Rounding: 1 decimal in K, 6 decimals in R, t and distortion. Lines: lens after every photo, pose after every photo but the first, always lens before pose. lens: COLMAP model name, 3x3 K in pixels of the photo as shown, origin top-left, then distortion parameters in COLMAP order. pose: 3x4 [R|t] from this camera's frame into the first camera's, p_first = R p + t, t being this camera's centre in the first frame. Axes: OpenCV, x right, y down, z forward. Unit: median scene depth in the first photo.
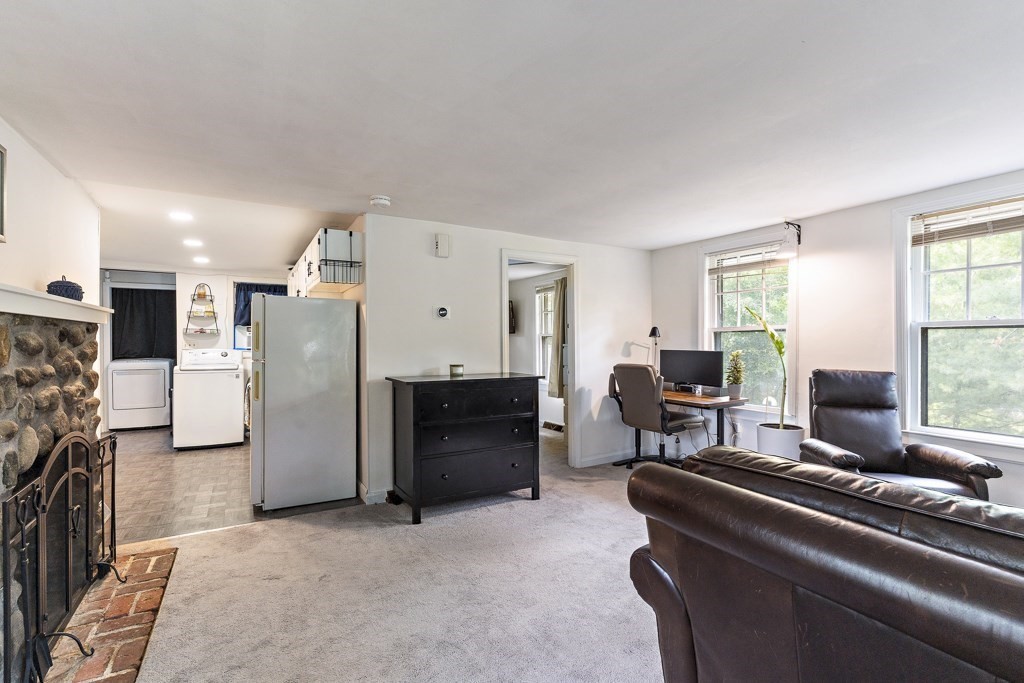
lens RADIAL K [[463.8, 0, 510.1], [0, 463.8, 348.1], [0, 0, 1]] dist [-0.003763, 0.000782]
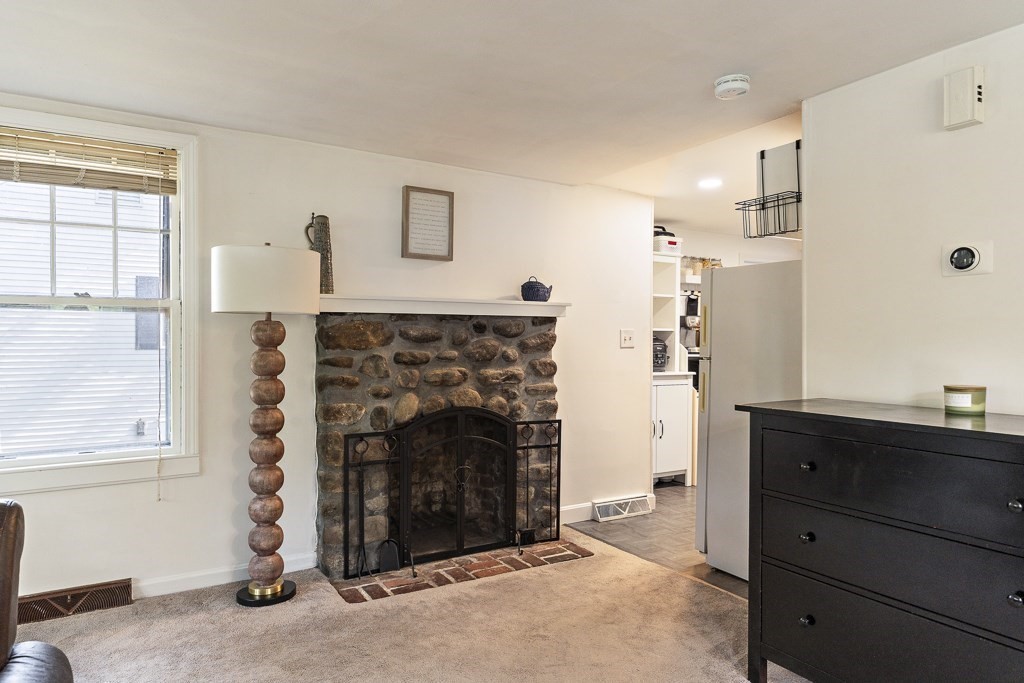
lens RADIAL K [[650.0, 0, 507.1], [0, 650.0, 340.9], [0, 0, 1]] dist [-0.002120, -0.000743]
pose [[0.011582, 0.003034, -0.999928, 0.445356], [-0.015767, 0.999872, 0.002851, 0.000387], [0.999809, 0.015733, 0.011629, 0.609077]]
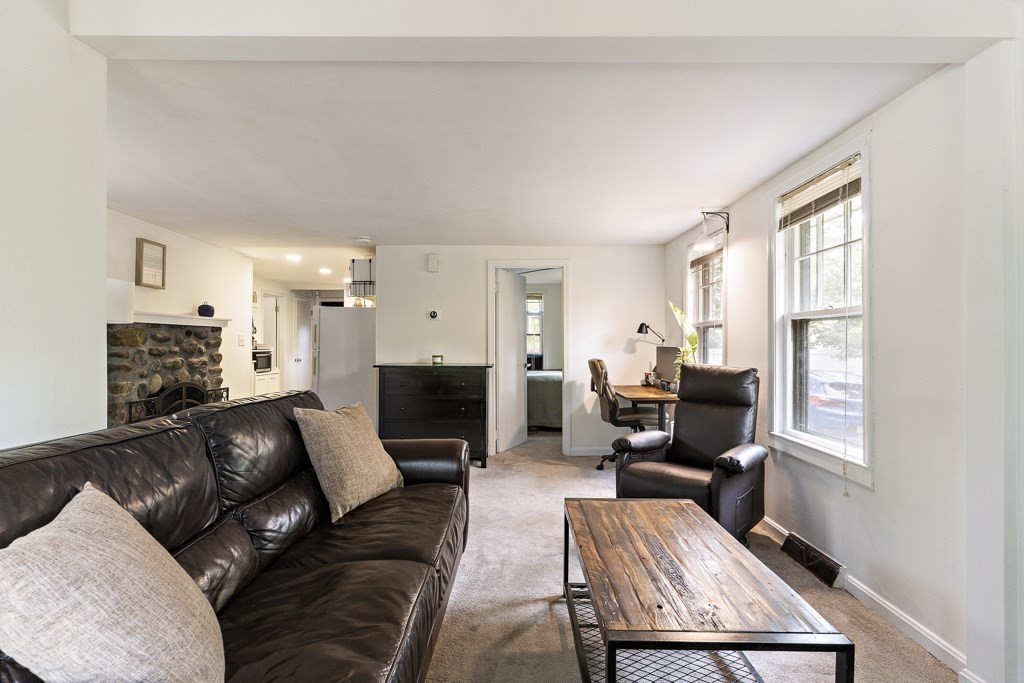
lens RADIAL K [[518.2, 0, 511.9], [0, 518.2, 343.4], [0, 0, 1]] dist [-0.000545, -0.000020]
pose [[0.860118, 0.002941, -0.510087, 0.798456], [-0.010090, 0.999886, -0.011249, 0.016021], [0.509996, 0.014822, 0.860049, -0.123922]]
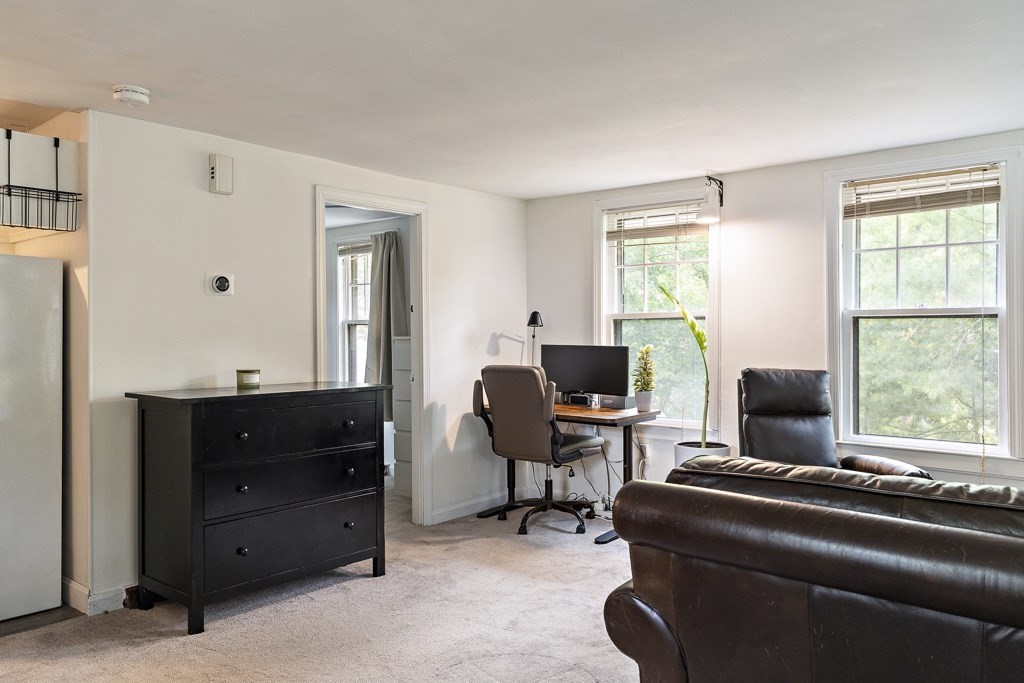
lens RADIAL K [[764.9, 0, 517.7], [0, 764.9, 338.8], [0, 0, 1]] dist [0.005207, 0.001594]
pose [[0.939010, -0.000913, 0.343888, -0.130501], [0.002948, 0.999981, -0.005395, 0.001134], [-0.343877, 0.006080, 0.938995, -0.074781]]
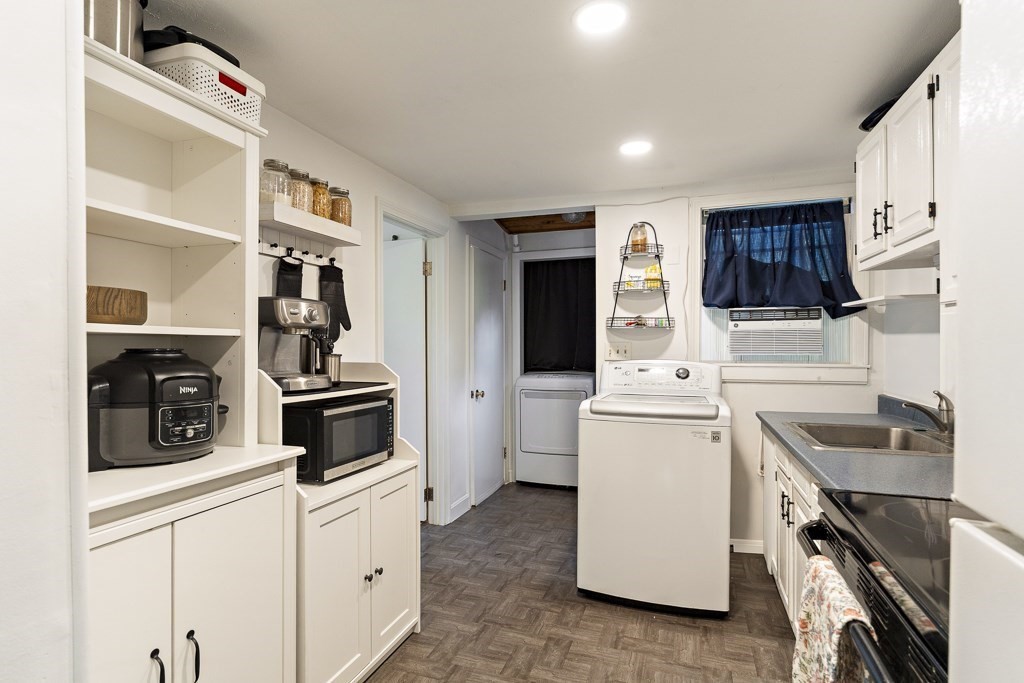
lens RADIAL K [[518.2, 0, 511.9], [0, 518.2, 343.4], [0, 0, 1]] dist [-0.000545, -0.000020]
pose [[0.655604, -0.004206, -0.755093, -0.568420], [-0.005446, 0.999932, -0.010298, -0.014827], [0.755085, 0.010864, 0.655537, 0.896870]]
